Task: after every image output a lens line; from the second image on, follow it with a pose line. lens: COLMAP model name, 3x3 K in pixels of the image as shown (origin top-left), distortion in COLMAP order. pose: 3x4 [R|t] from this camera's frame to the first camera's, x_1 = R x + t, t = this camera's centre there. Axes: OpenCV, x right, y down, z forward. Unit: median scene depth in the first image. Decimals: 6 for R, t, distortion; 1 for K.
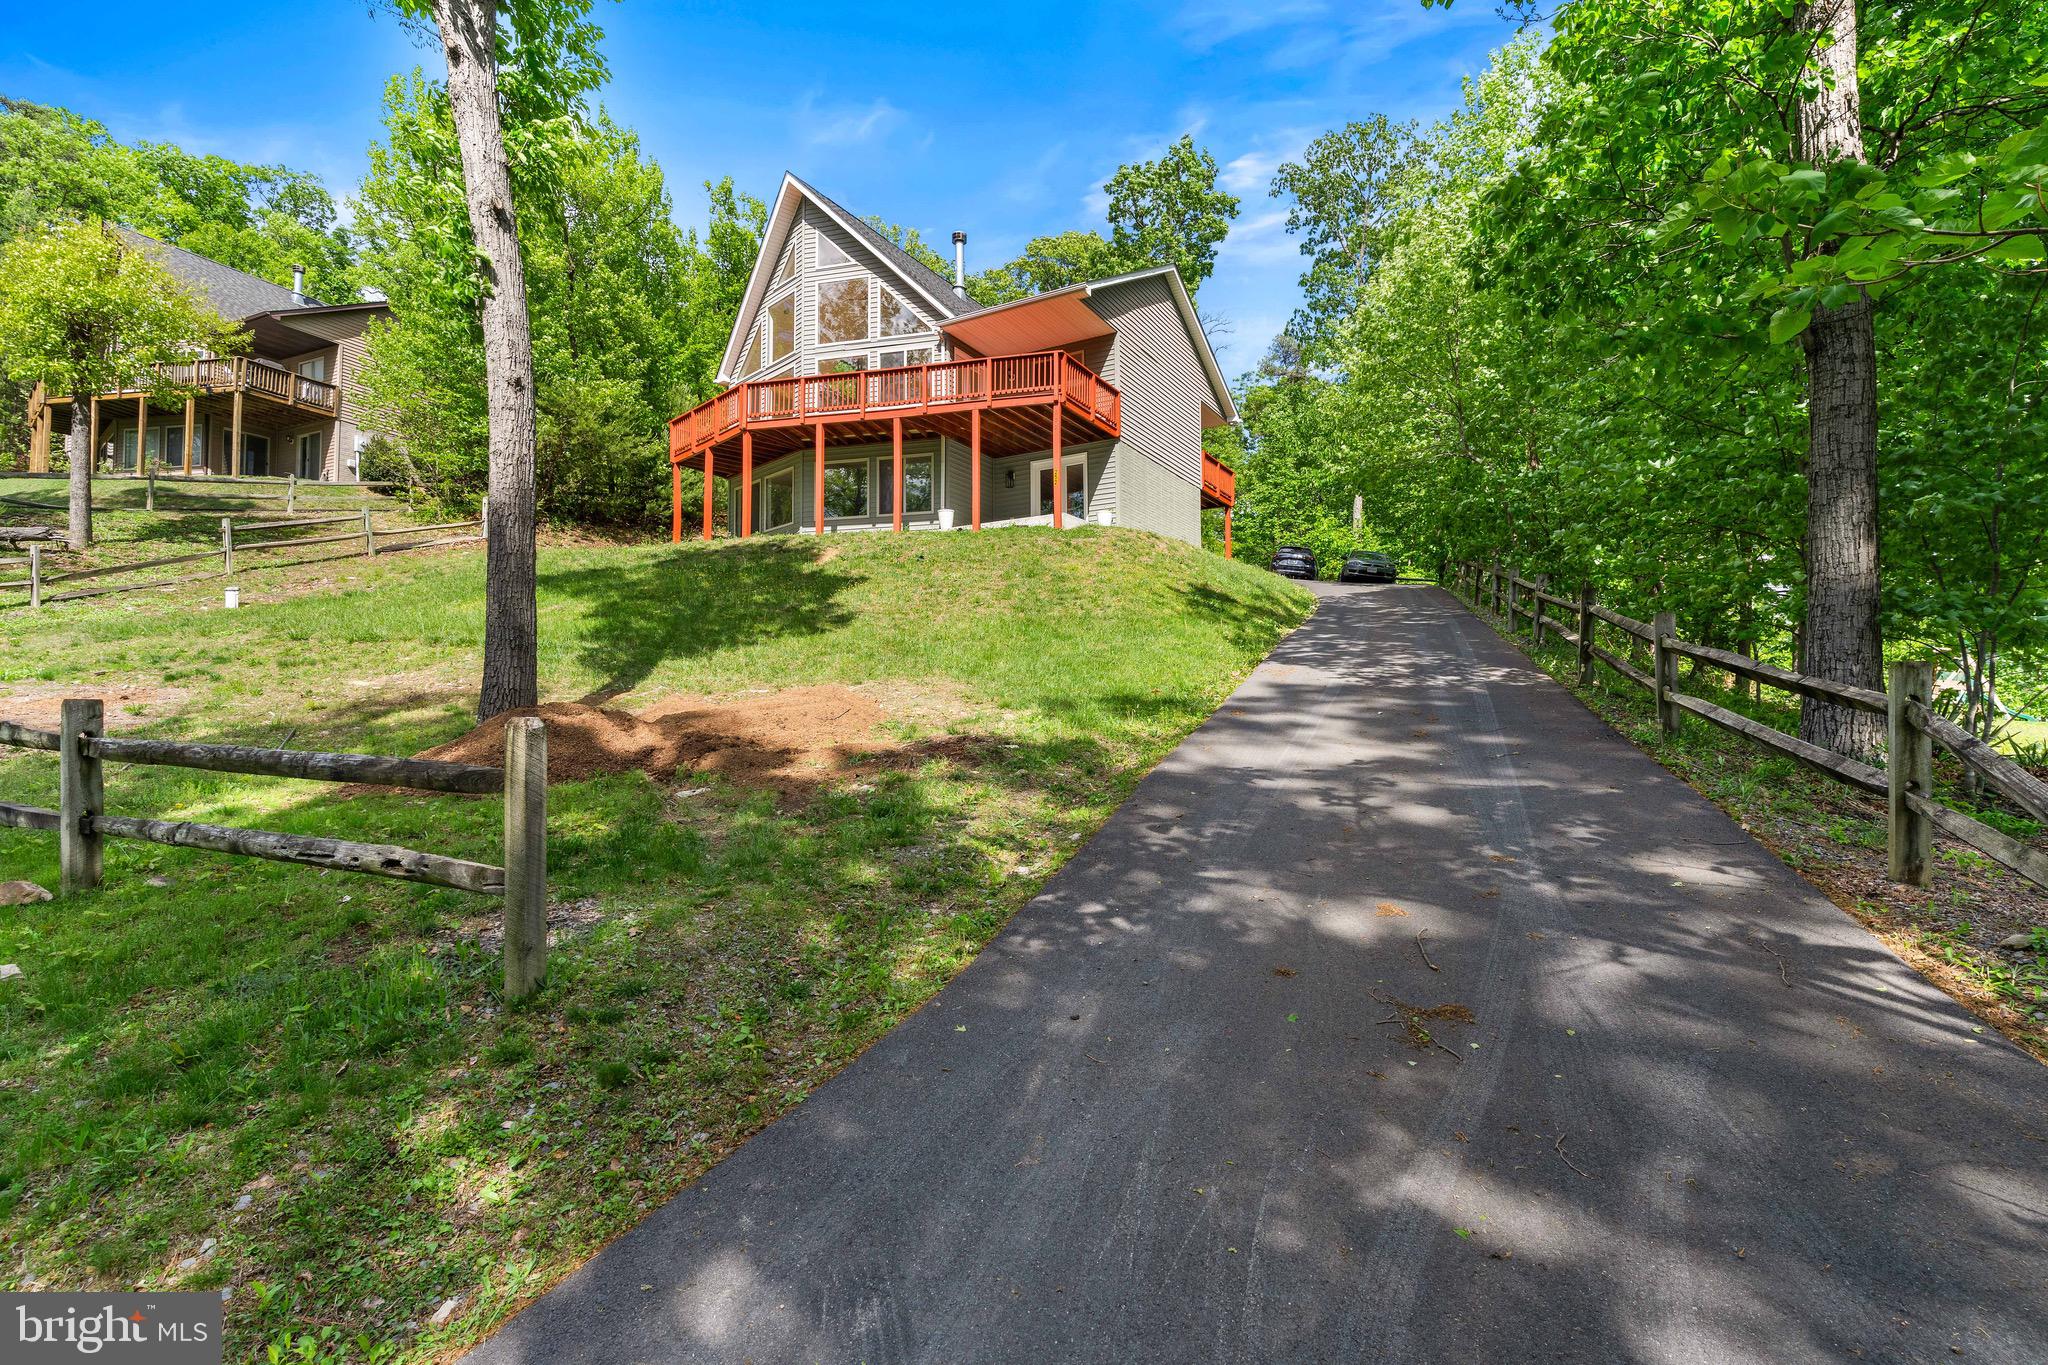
lens RADIAL K [[981.3, 0, 1034.1], [0, 981.3, 688.0], [0, 0, 1]] dist [0.004058, 0.001095]
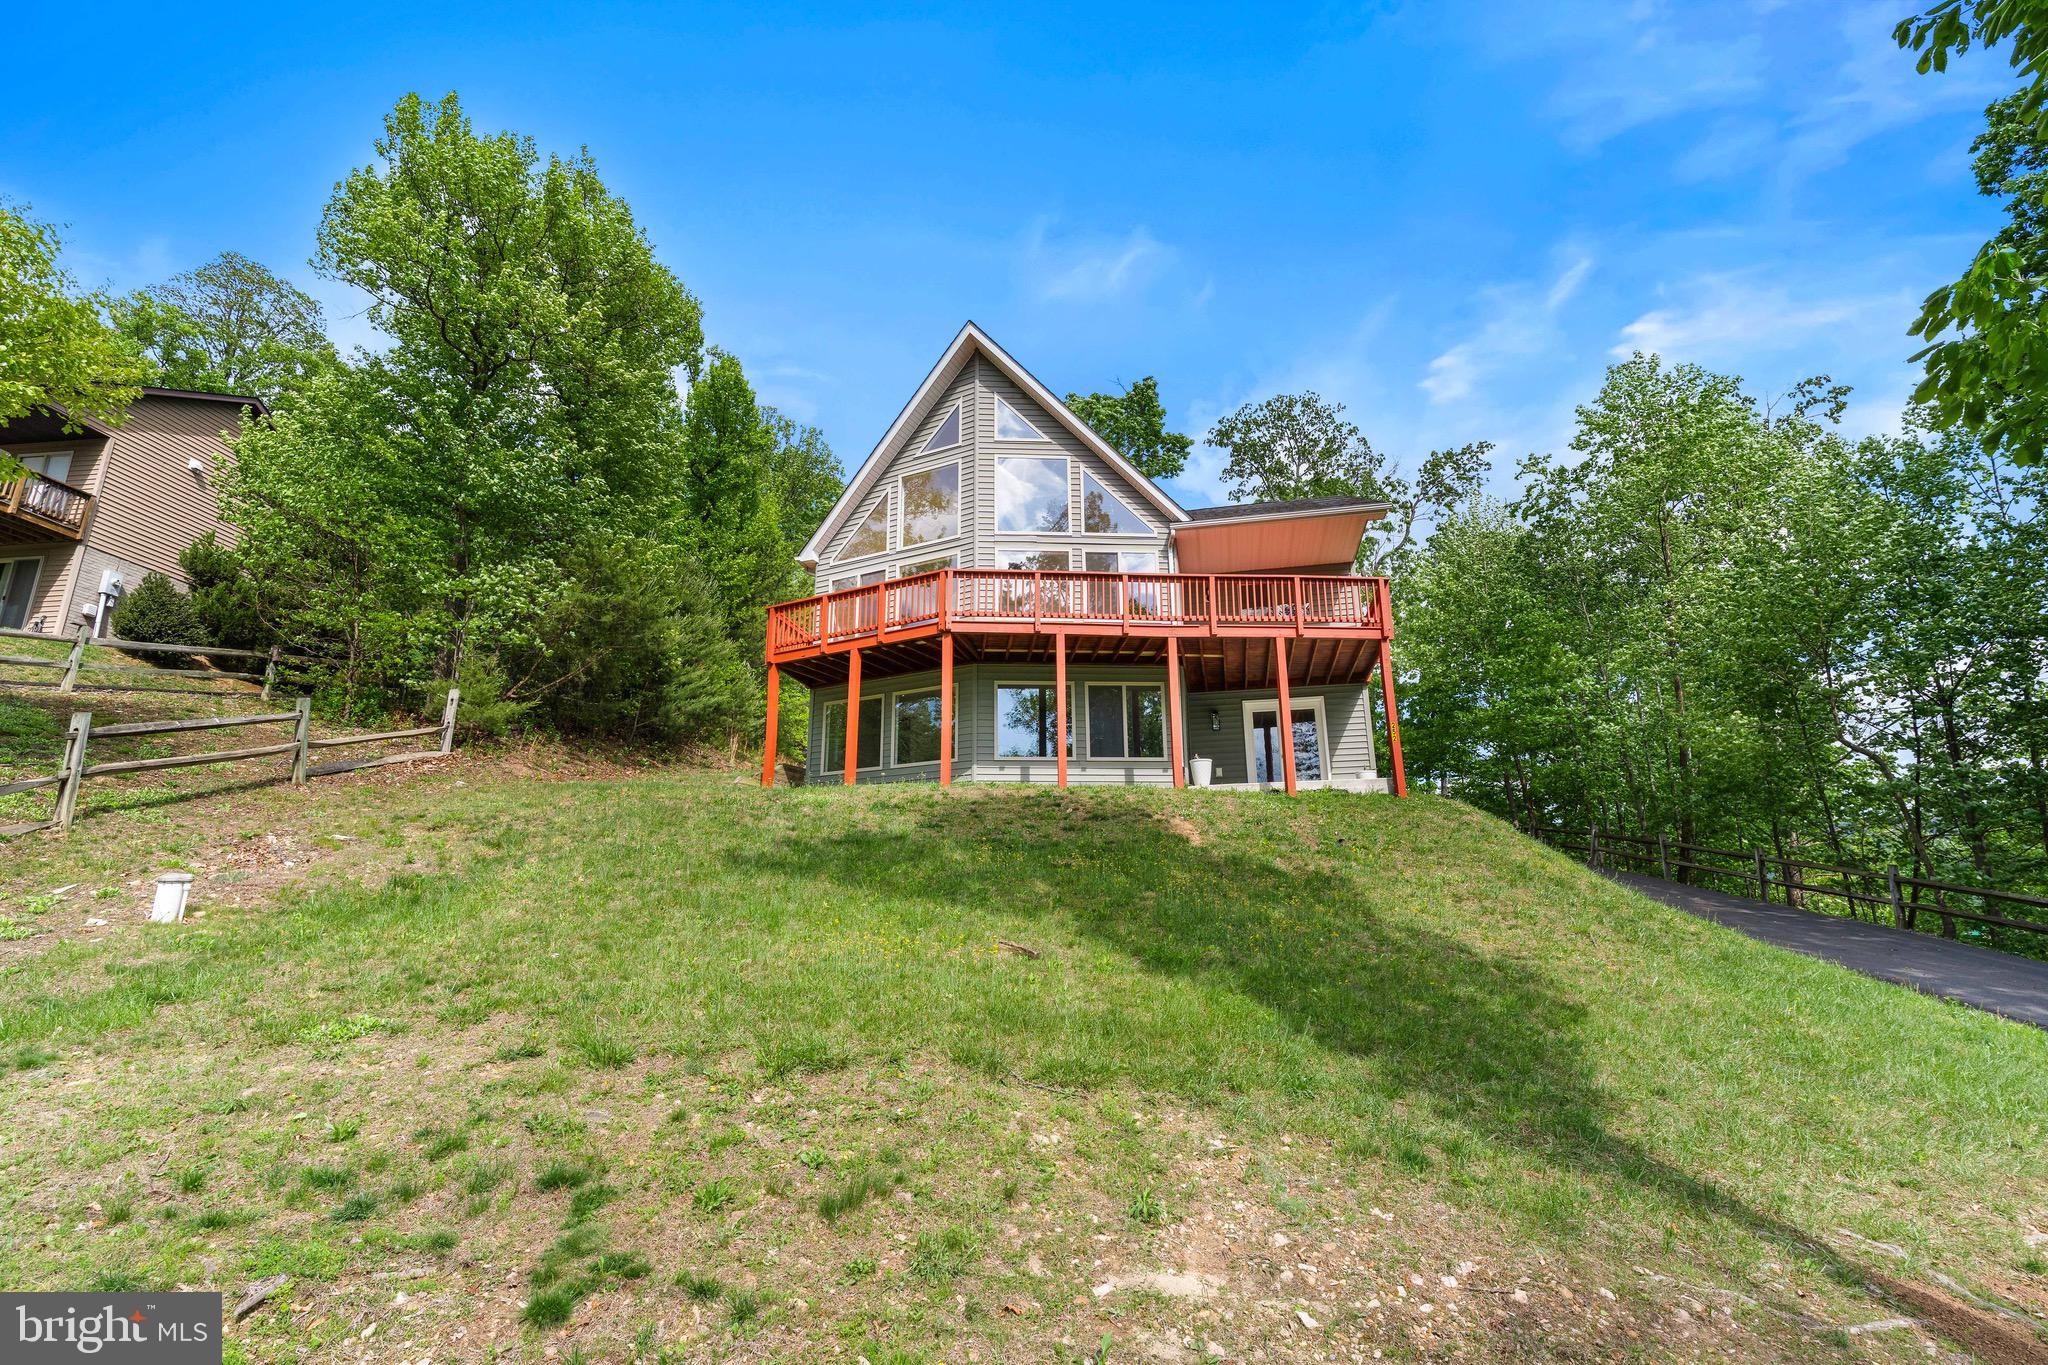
lens RADIAL K [[981.3, 0, 1040.5], [0, 981.3, 688.4], [0, 0, 1]] dist [0.004058, 0.001095]
pose [[0.949164, 0.078960, 0.304717, -0.424104], [-0.011894, 0.976333, -0.215944, -0.066769], [-0.314557, 0.201342, 0.927640, 0.312283]]
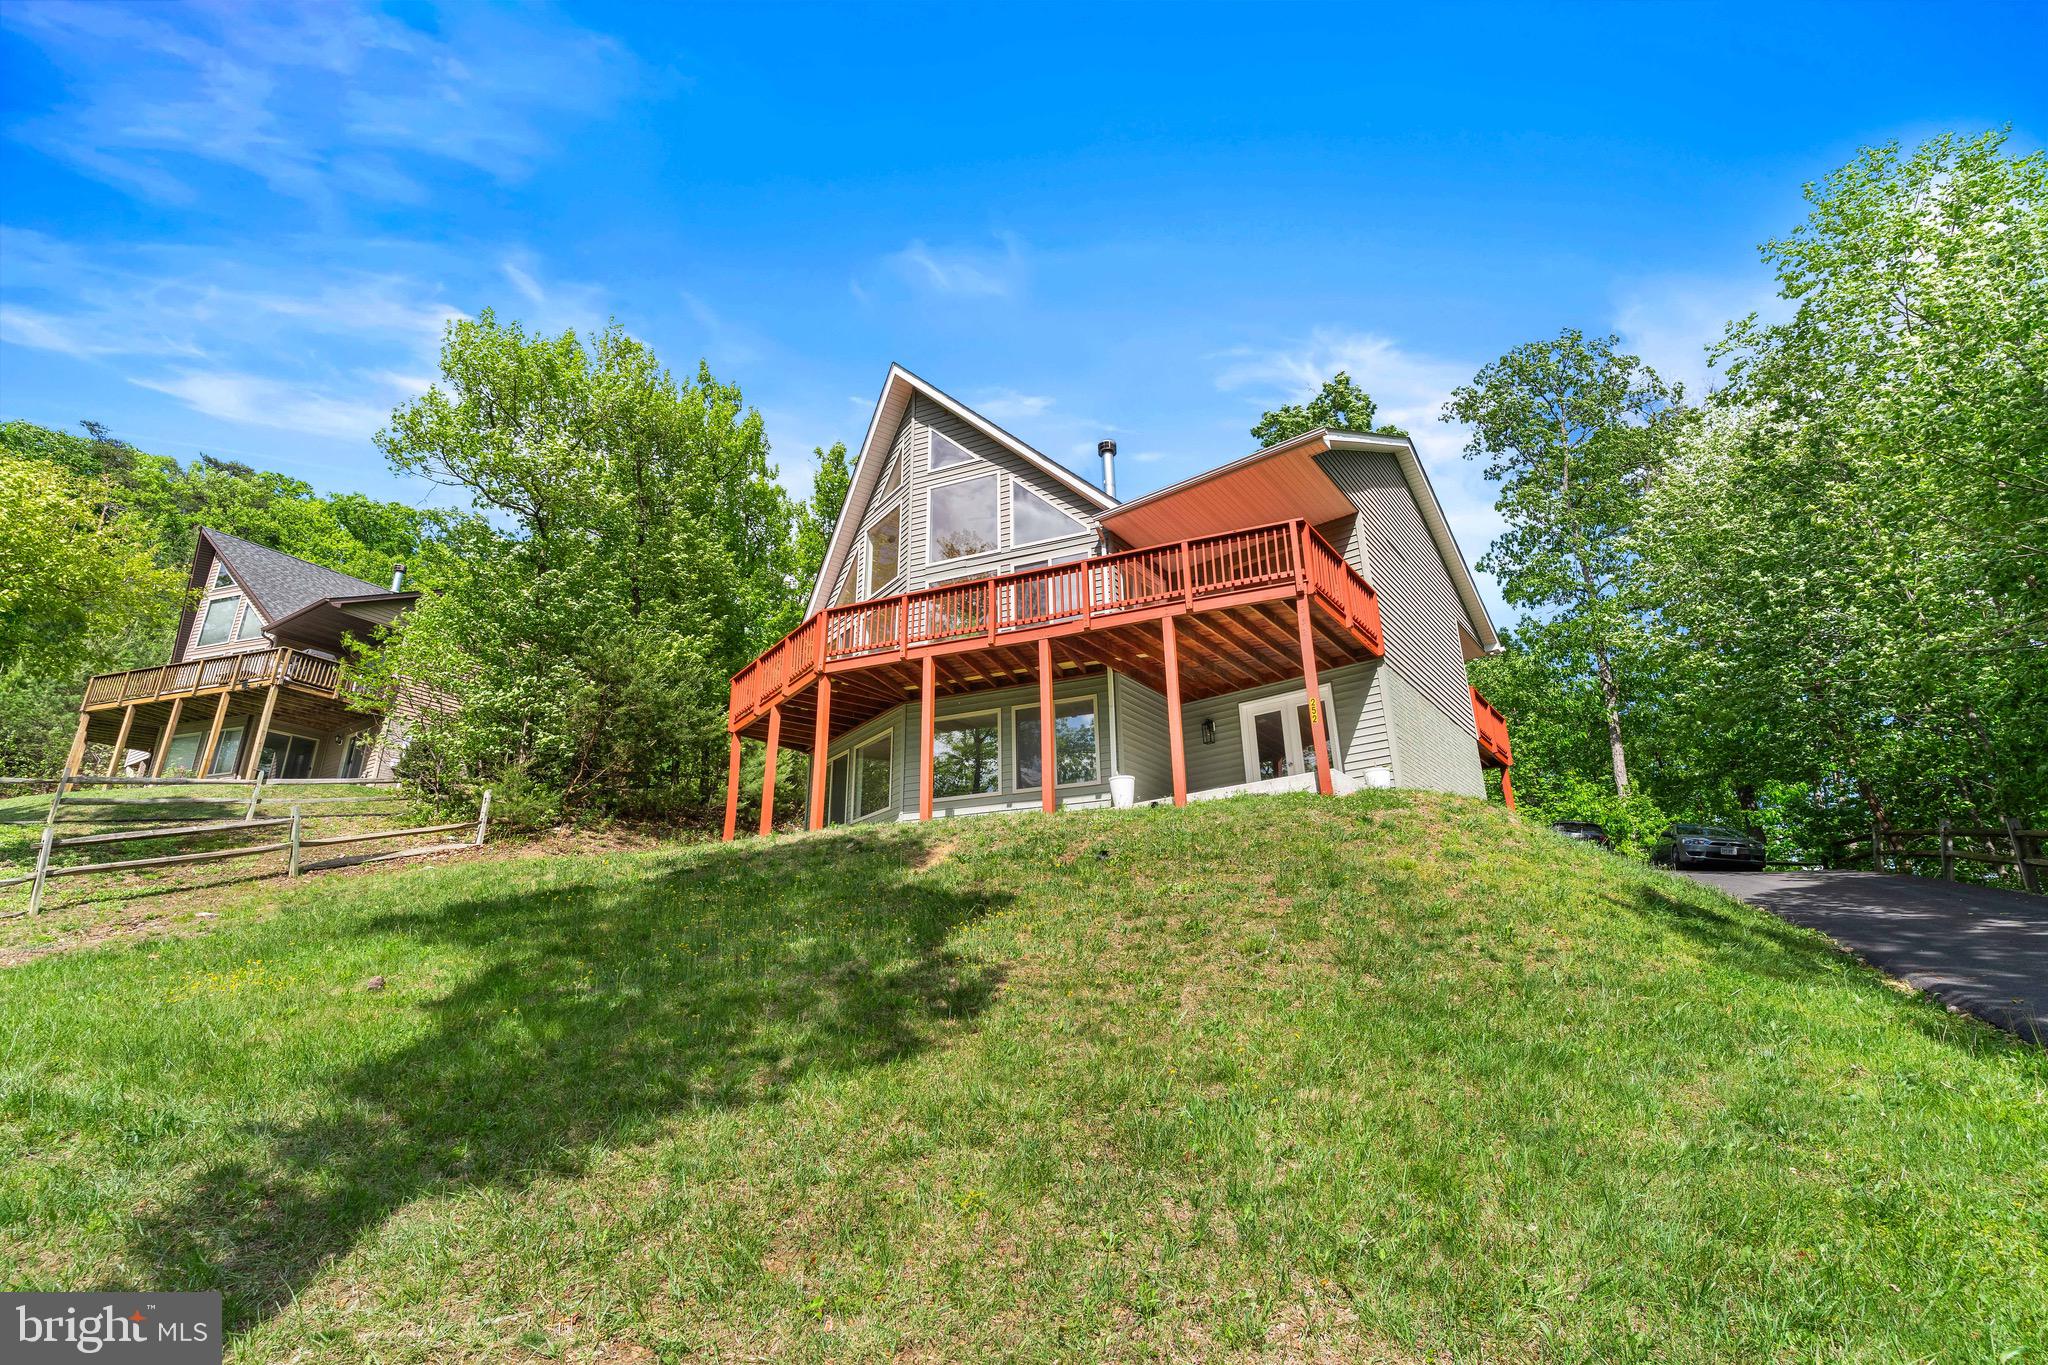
lens RADIAL K [[981.3, 0, 1016.3], [0, 981.3, 674.3], [0, 0, 1]] dist [0.004058, 0.001095]
pose [[0.990404, -0.053609, -0.127378, -0.069827], [0.011958, 0.951485, -0.307463, -0.048308], [0.137681, 0.302989, 0.942996, 0.357217]]
